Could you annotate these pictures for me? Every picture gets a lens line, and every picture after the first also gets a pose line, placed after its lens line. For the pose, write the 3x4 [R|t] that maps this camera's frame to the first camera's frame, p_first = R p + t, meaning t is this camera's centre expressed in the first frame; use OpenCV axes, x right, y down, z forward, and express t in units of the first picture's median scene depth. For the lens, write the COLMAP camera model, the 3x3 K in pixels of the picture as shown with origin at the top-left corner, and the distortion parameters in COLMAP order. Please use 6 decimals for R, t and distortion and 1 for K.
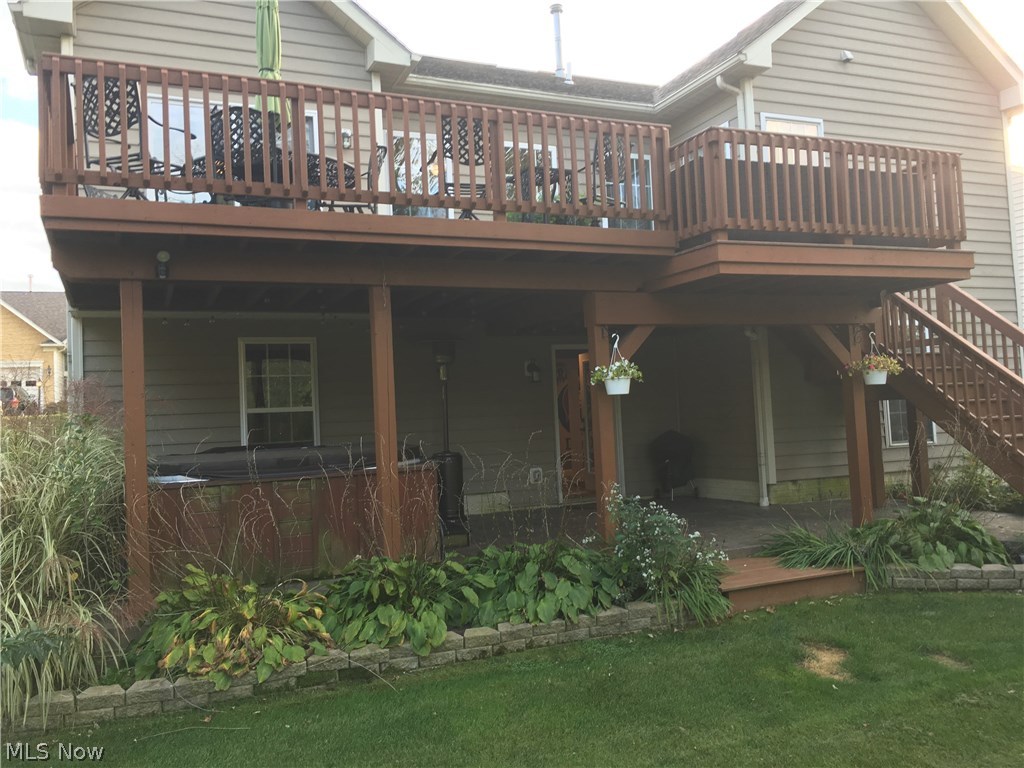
lens RADIAL K [[869.6, 0, 512.7], [0, 869.6, 379.5], [0, 0, 1]] dist [0.067113, -0.077939]
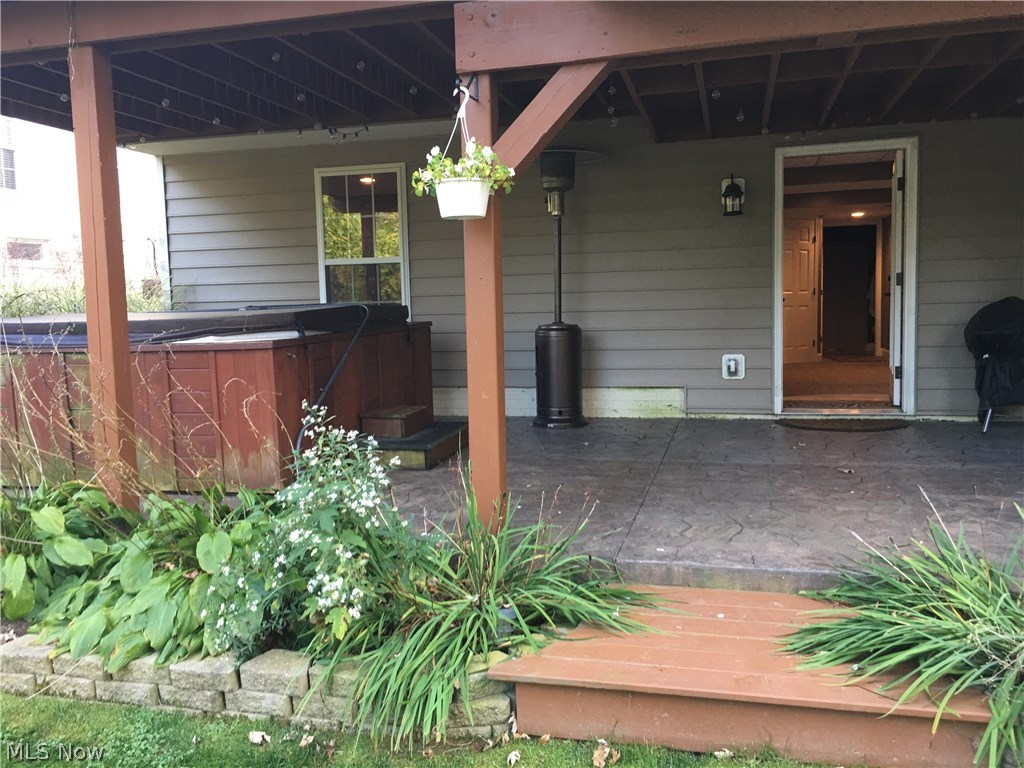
lens RADIAL K [[869.6, 0, 509.0], [0, 869.6, 387.7], [0, 0, 1]] dist [0.067113, -0.077939]
pose [[0.775391, 0.085081, -0.625724, 0.422998], [0.019926, 0.987092, 0.158910, 0.031745], [0.631167, -0.135685, 0.763687, 0.596530]]
